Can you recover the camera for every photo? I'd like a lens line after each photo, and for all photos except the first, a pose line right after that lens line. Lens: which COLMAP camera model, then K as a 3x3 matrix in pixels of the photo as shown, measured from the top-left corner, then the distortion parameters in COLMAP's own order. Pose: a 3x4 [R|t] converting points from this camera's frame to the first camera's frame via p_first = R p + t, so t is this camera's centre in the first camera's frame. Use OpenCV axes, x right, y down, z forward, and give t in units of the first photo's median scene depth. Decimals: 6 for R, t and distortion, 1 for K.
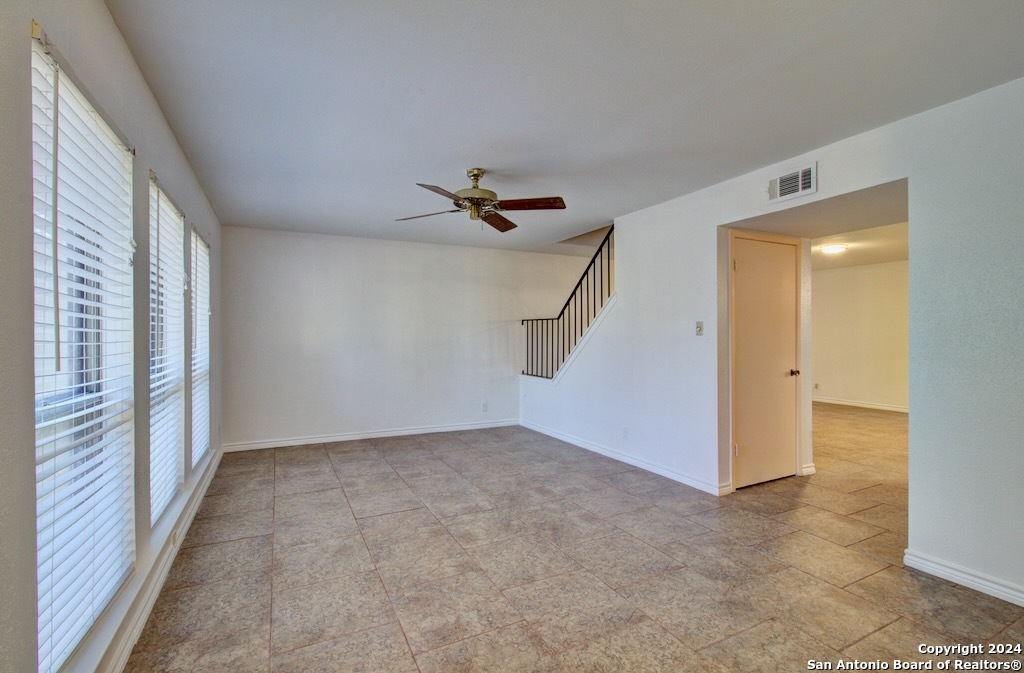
lens RADIAL K [[464.6, 0, 512.0], [0, 464.6, 336.5], [0, 0, 1]] dist [-0.027735, 0.017487]
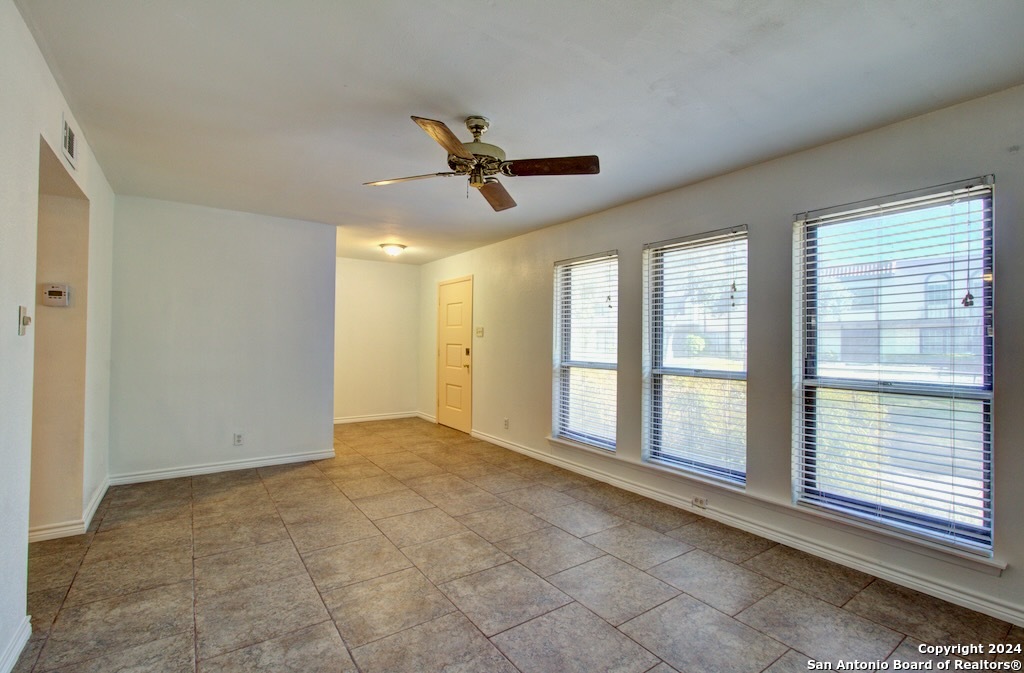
lens RADIAL K [[464.6, 0, 512.0], [0, 464.6, 336.5], [0, 0, 1]] dist [-0.027735, 0.017487]
pose [[-0.989595, -0.009793, -0.143549, -0.034592], [-0.009437, 0.999950, -0.003160, -0.004929], [0.143573, -0.001772, -0.989638, 1.999800]]
